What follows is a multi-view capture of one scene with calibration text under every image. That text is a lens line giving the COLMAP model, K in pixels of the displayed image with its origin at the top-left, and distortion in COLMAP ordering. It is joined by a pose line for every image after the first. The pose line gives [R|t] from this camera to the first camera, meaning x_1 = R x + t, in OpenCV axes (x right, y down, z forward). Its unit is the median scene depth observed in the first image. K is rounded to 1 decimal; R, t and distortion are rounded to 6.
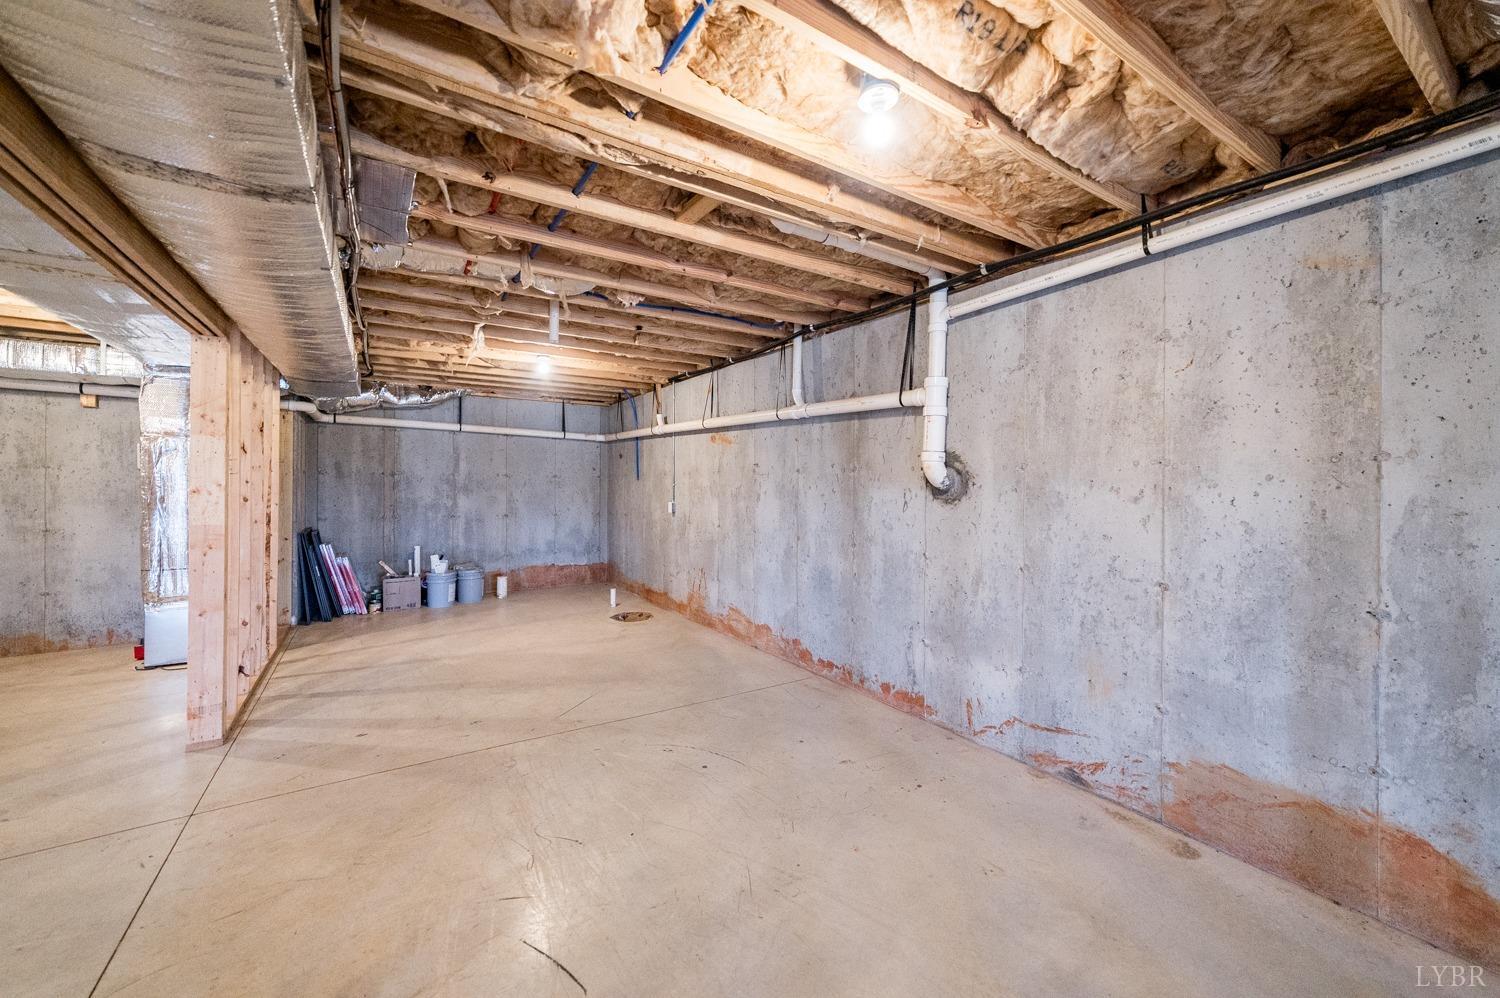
lens RADIAL K [[578.4, 0, 752.3], [0, 578.4, 487.7], [0, 0, 1]] dist [-0.006673, 0.001734]
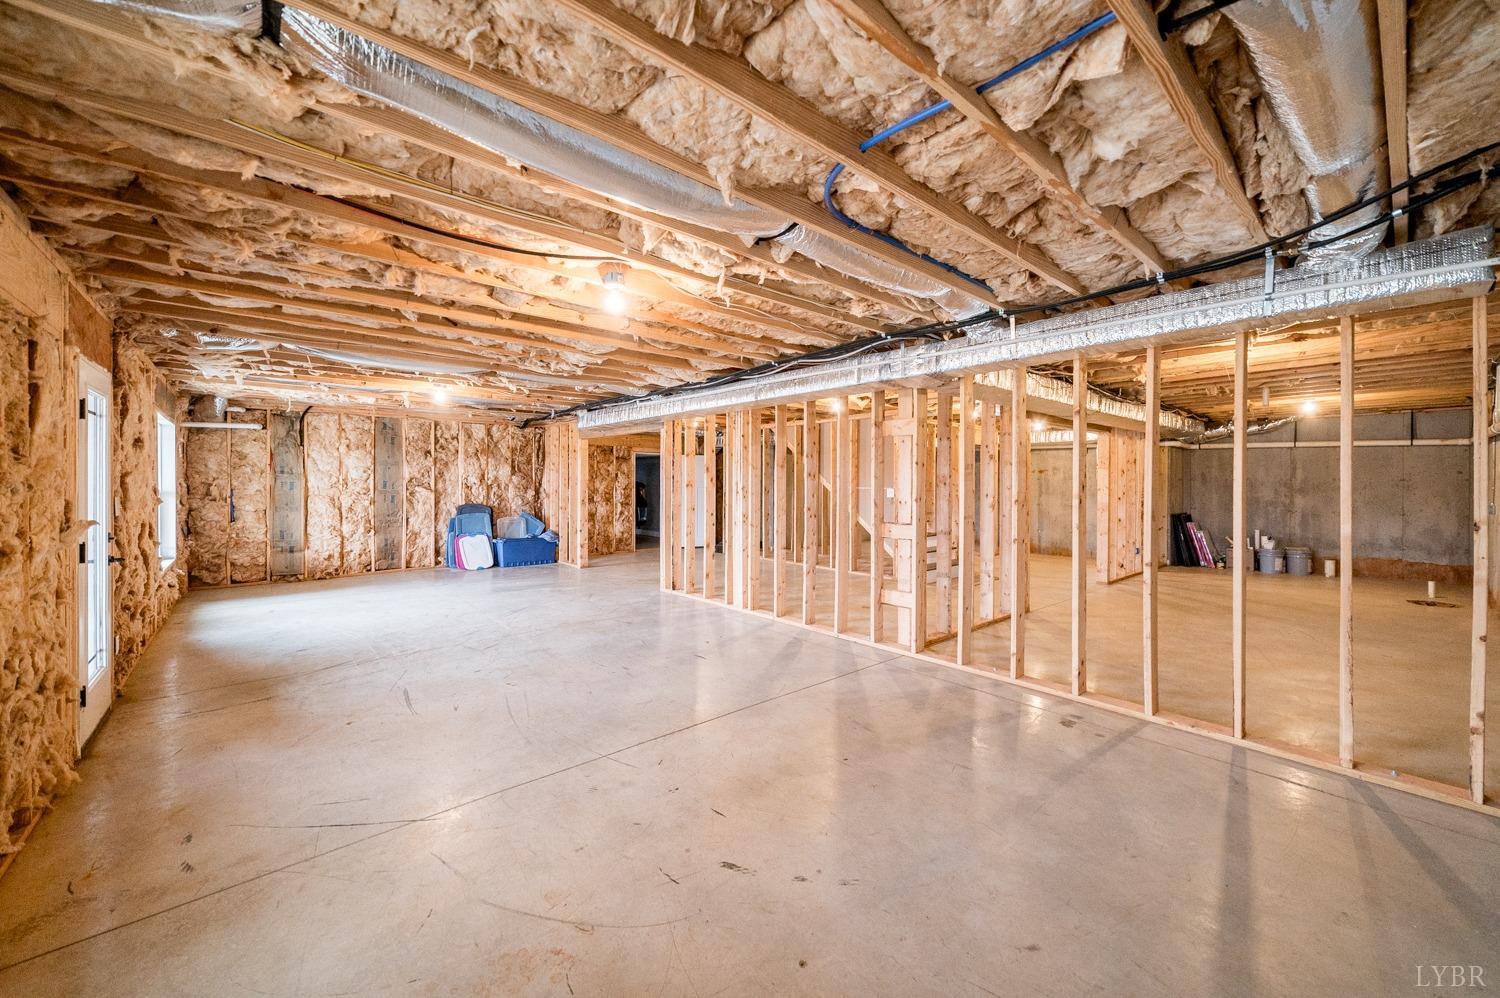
lens RADIAL K [[578.4, 0, 750.9], [0, 578.4, 486.6], [0, 0, 1]] dist [-0.006673, 0.001734]
pose [[0.142756, 0.007093, -0.989733, 0.666809], [-0.004390, 0.999969, 0.006533, -0.010659], [0.989748, 0.003412, 0.142783, -0.458246]]
